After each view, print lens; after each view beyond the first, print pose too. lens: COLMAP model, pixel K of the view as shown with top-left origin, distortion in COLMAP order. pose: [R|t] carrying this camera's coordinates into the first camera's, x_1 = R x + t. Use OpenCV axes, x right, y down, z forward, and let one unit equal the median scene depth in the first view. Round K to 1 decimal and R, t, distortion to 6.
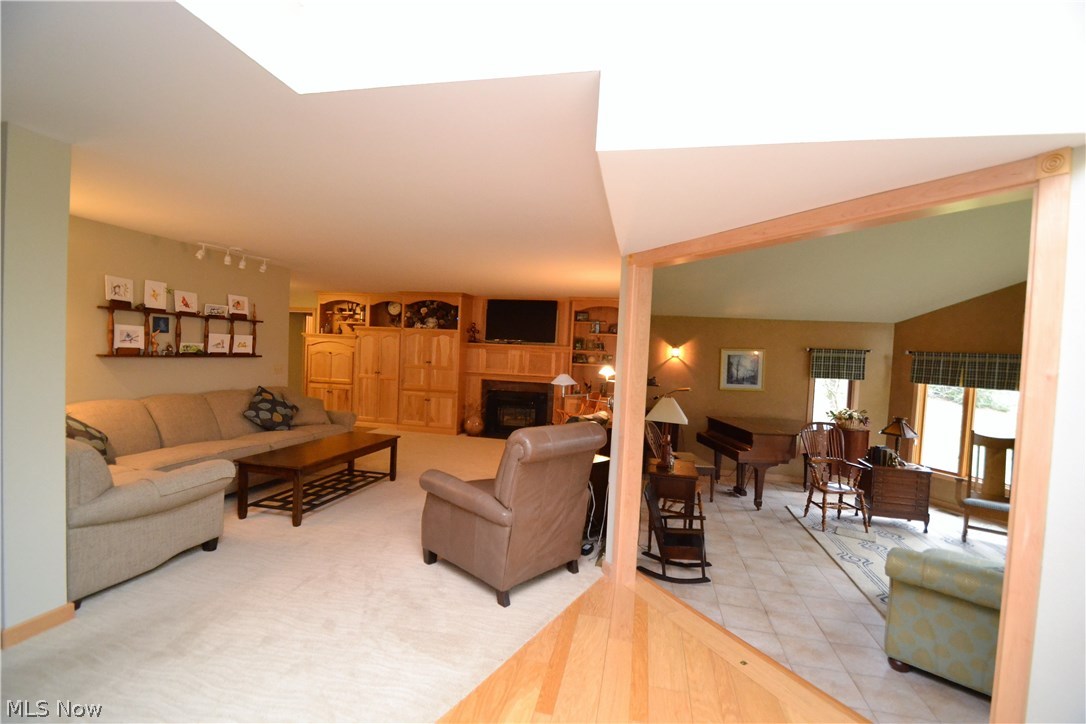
lens RADIAL K [[482.4, 0, 551.0], [0, 482.4, 367.9], [0, 0, 1]] dist [-0.003092, -0.002008]
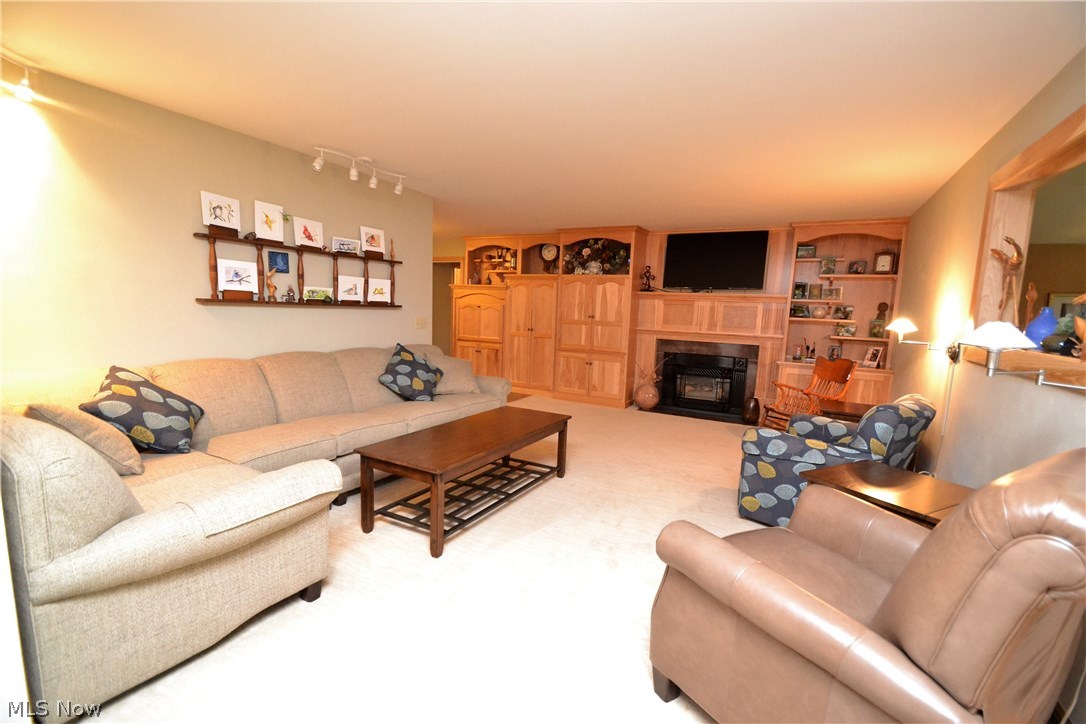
lens RADIAL K [[482.4, 0, 541.1], [0, 482.4, 366.3], [0, 0, 1]] dist [-0.003092, -0.002008]
pose [[0.955488, 0.026854, -0.293806, -0.149398], [-0.004031, 0.996944, 0.078014, 0.012527], [0.295003, -0.073358, 0.952676, 0.317176]]
